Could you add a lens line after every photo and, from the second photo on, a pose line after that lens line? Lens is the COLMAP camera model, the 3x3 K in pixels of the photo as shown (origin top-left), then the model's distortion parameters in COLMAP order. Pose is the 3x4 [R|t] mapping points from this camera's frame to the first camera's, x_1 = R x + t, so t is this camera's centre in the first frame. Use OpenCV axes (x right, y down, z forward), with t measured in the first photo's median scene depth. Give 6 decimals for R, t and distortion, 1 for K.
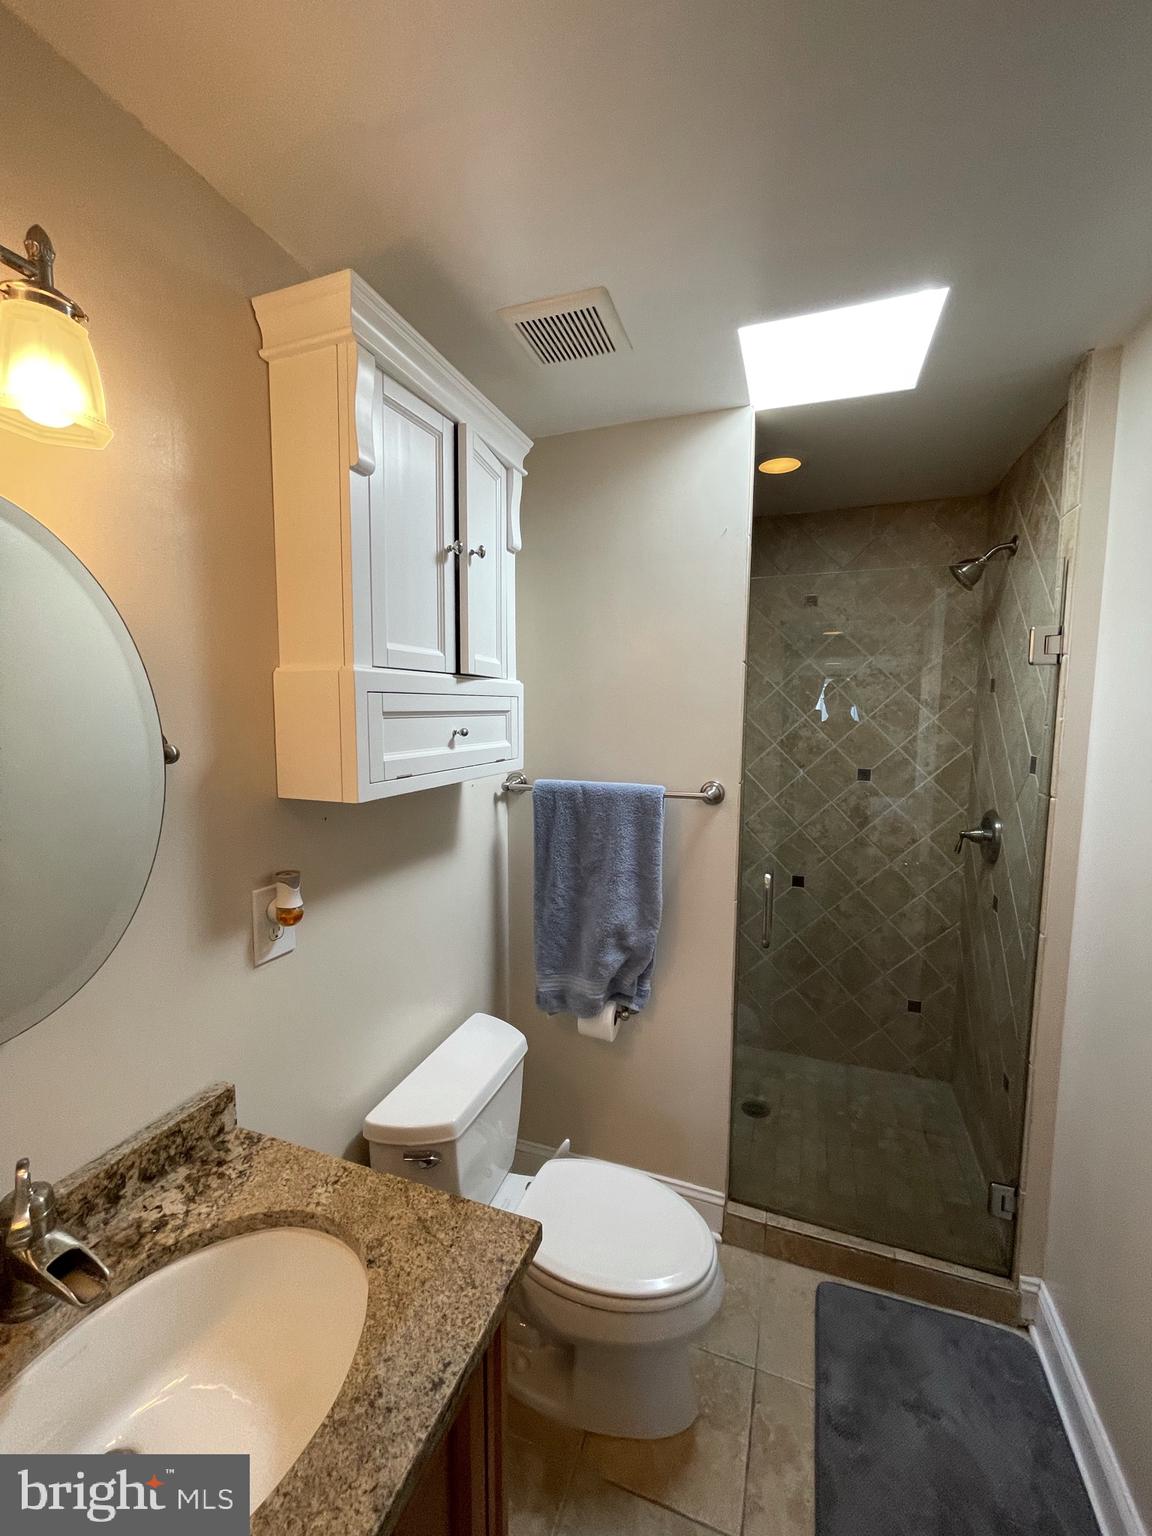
lens RADIAL K [[621.6, 0, 575.0], [0, 621.6, 768.2], [0, 0, 1]] dist [-0.001593, -0.001442]
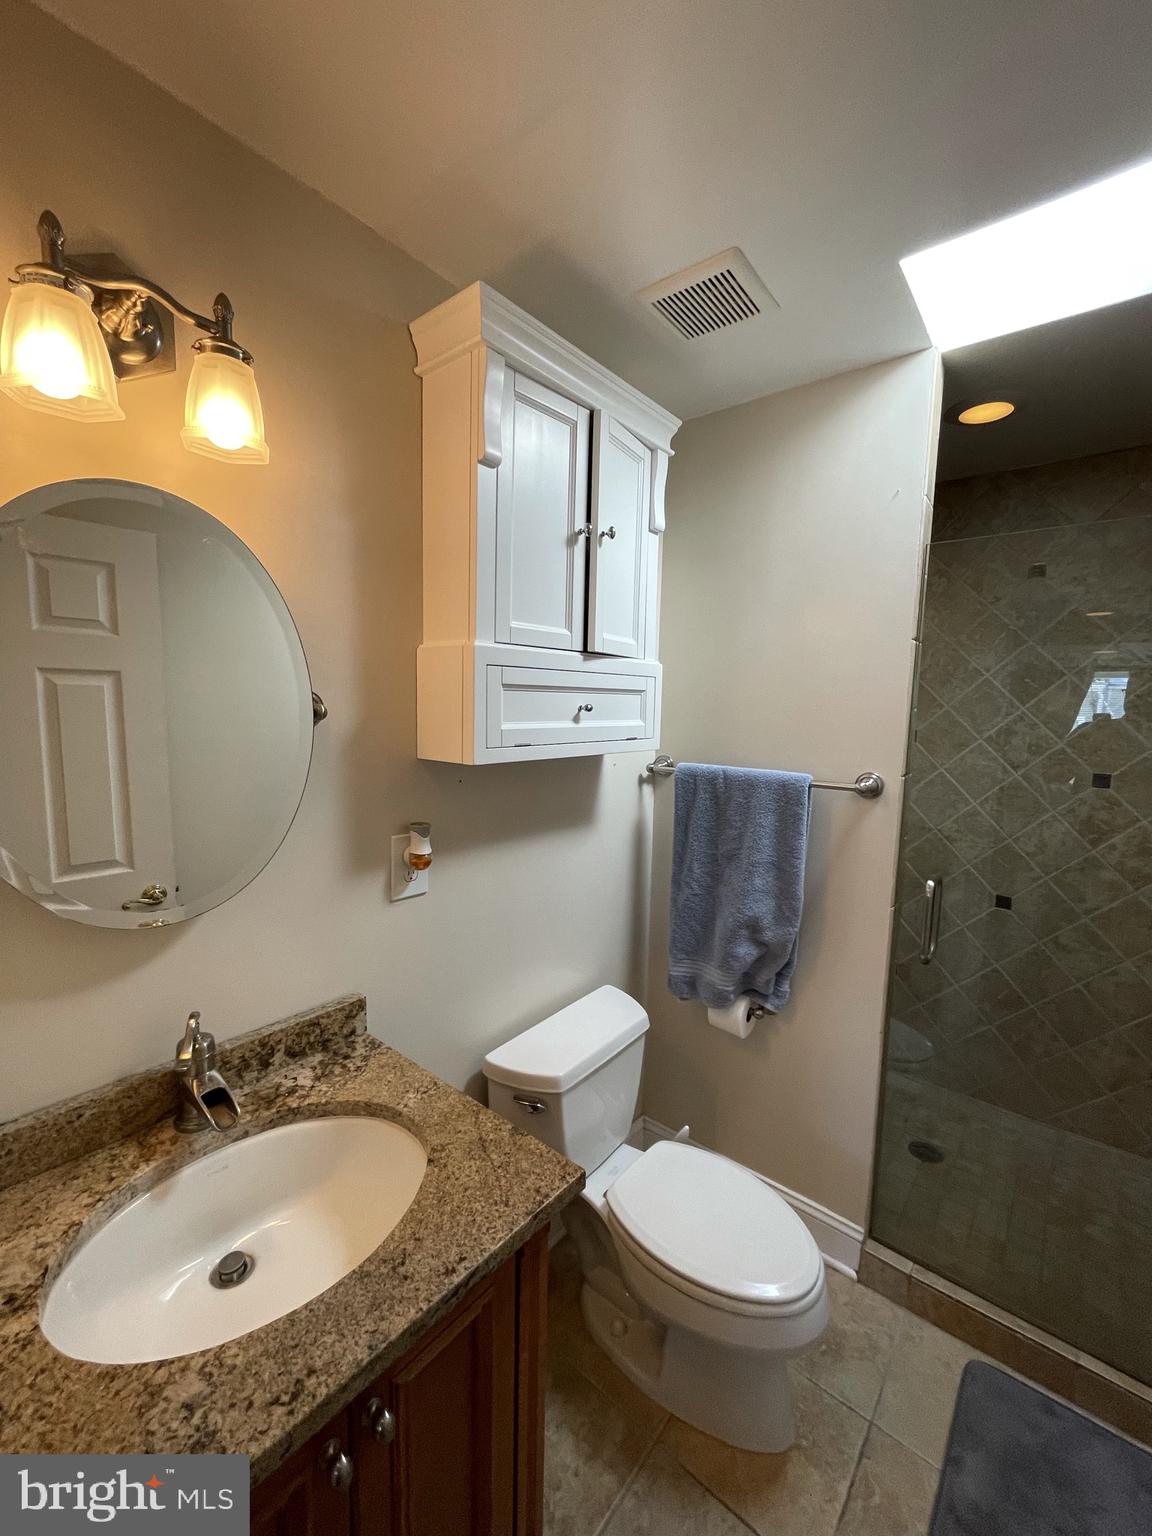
lens RADIAL K [[621.6, 0, 578.8], [0, 621.6, 769.0], [0, 0, 1]] dist [-0.001593, -0.001442]
pose [[0.944130, 0.049817, -0.325787, 0.148954], [-0.048108, 0.998754, 0.013304, 0.031044], [0.326043, 0.003112, 0.945350, 0.008724]]
